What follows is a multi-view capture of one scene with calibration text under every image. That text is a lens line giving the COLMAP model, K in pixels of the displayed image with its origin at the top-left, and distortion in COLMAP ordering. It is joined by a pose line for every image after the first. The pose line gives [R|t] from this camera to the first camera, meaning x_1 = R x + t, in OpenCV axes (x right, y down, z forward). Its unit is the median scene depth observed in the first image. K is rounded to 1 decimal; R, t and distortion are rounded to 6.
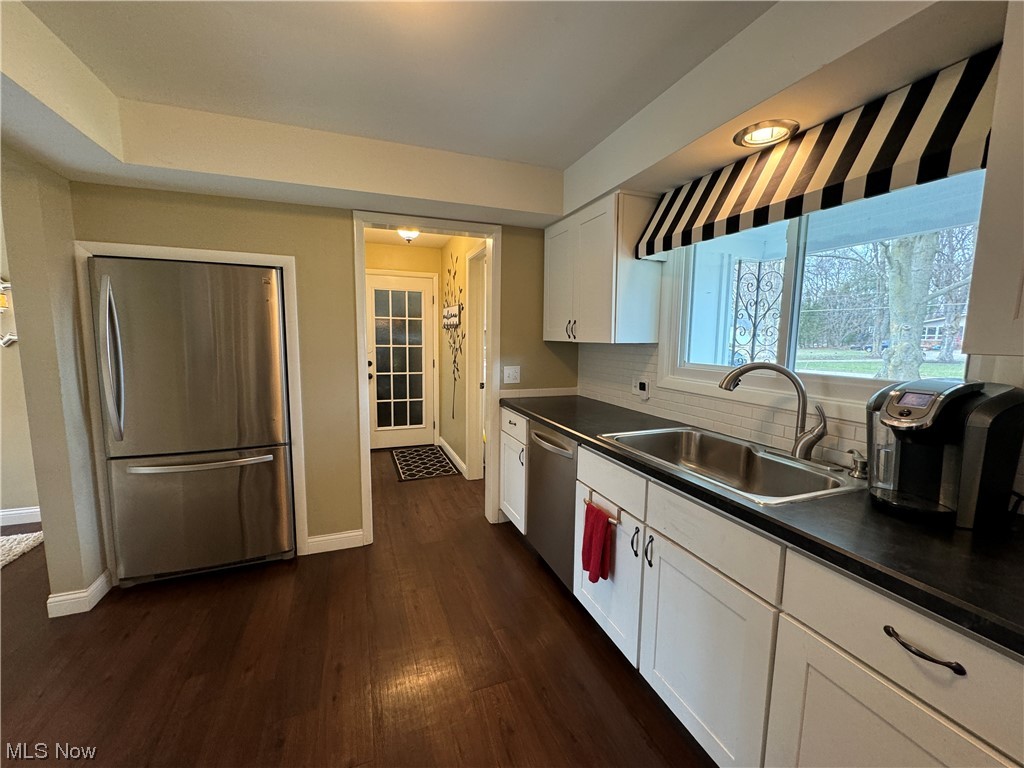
lens RADIAL K [[410.0, 0, 510.8], [0, 410.0, 384.1], [0, 0, 1]] dist [0.000430, 0.000218]
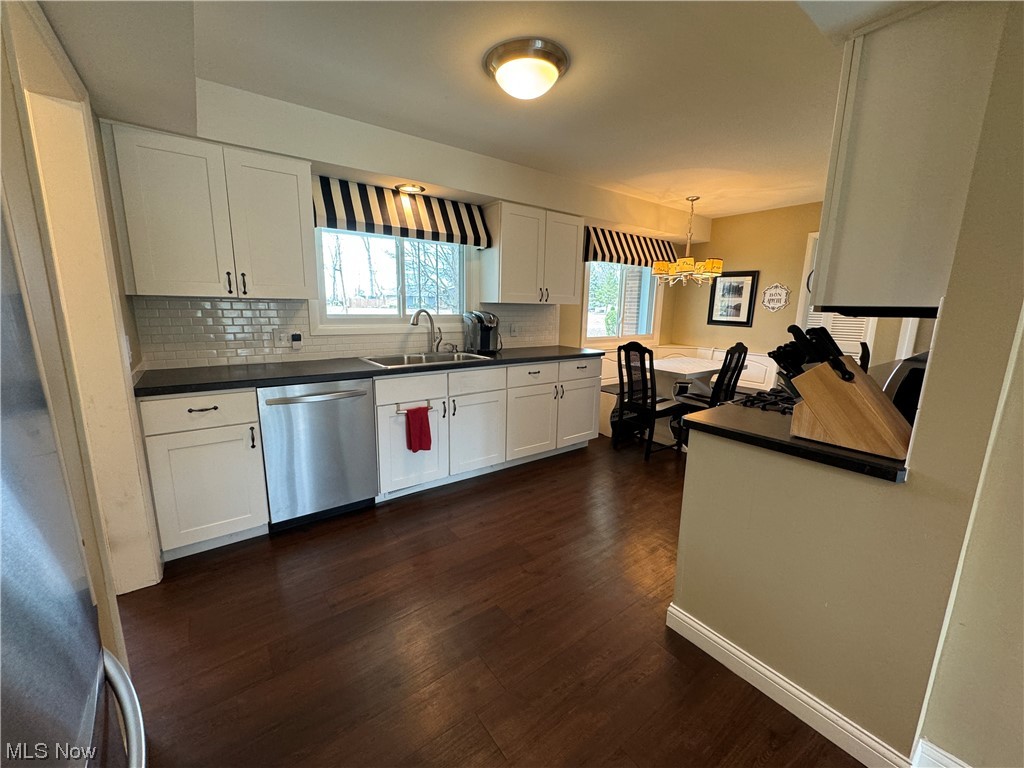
lens RADIAL K [[410.0, 0, 514.3], [0, 410.0, 382.9], [0, 0, 1]] dist [0.000430, 0.000218]
pose [[-0.280635, -0.195607, 0.939671, -0.756749], [0.093460, 0.968792, 0.229581, -0.062648], [-0.955253, 0.152250, -0.253596, 0.586219]]
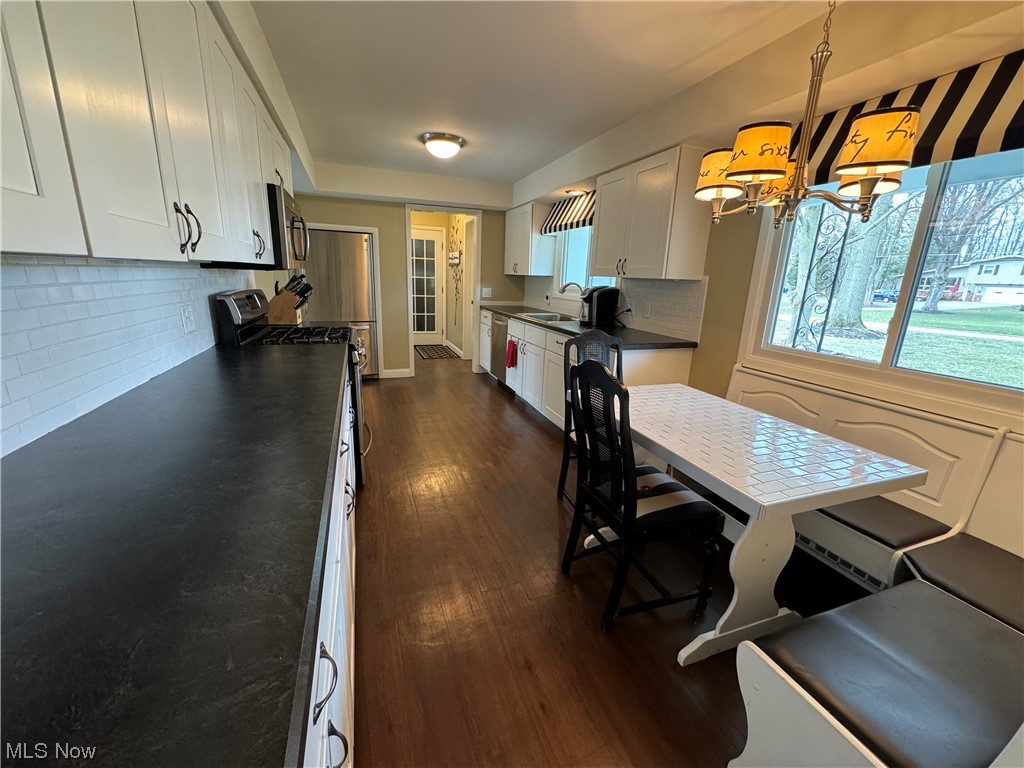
lens RADIAL K [[410.0, 0, 511.7], [0, 410.0, 384.8], [0, 0, 1]] dist [0.000430, 0.000218]
pose [[0.999657, 0.026131, -0.001874, 0.127493], [-0.025602, 0.989581, 0.141684, 0.122188], [0.005557, -0.141587, 0.989910, -0.885007]]
